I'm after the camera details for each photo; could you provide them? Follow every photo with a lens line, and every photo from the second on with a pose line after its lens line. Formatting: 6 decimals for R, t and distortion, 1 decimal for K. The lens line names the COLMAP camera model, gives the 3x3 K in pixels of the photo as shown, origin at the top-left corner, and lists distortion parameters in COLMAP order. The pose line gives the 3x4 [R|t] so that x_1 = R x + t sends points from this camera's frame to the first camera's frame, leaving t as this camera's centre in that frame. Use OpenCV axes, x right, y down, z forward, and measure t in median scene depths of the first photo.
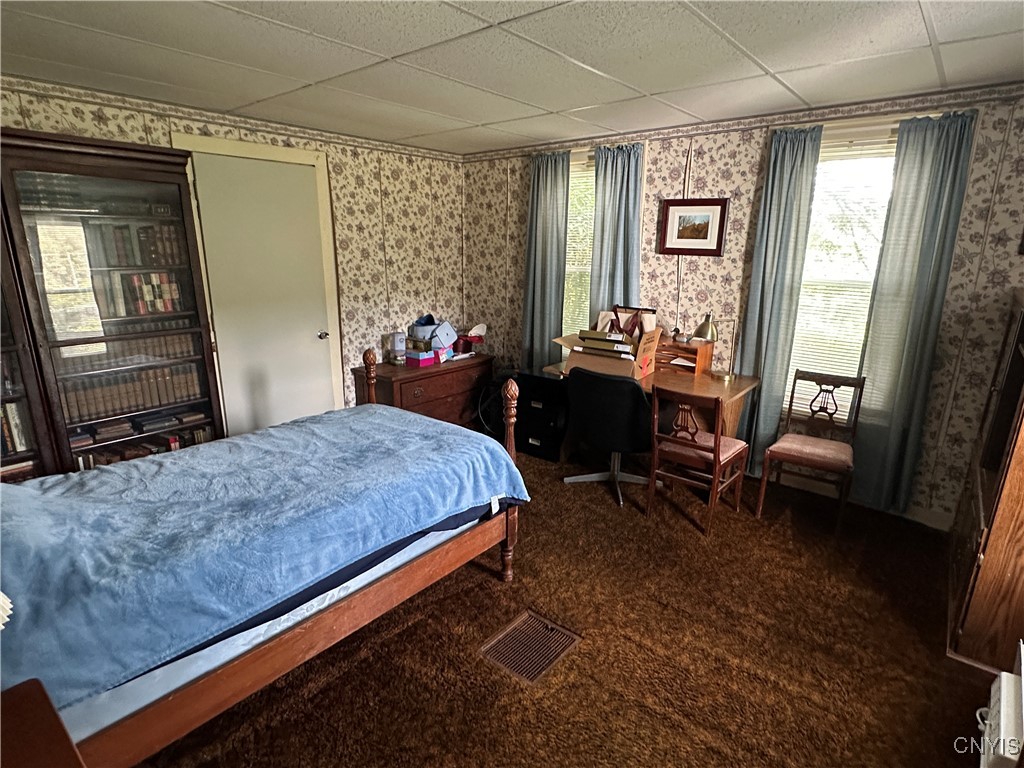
lens RADIAL K [[543.7, 0, 513.8], [0, 543.7, 387.1], [0, 0, 1]] dist [0.000775, 0.000019]
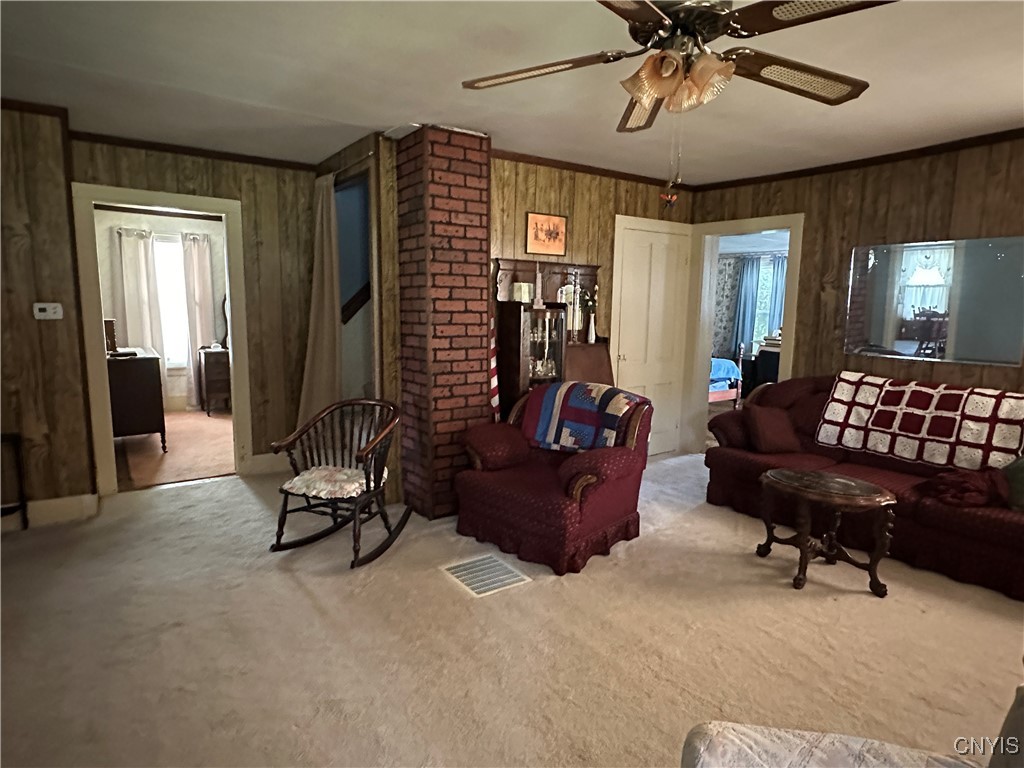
lens RADIAL K [[591.3, 0, 509.3], [0, 591.3, 384.1], [0, 0, 1]] dist [0.004139, -0.000694]
pose [[0.964222, 0.043929, -0.261432, -0.199679], [-0.075795, 0.990691, -0.113081, 0.363646], [0.254031, 0.128850, 0.958575, -1.292968]]
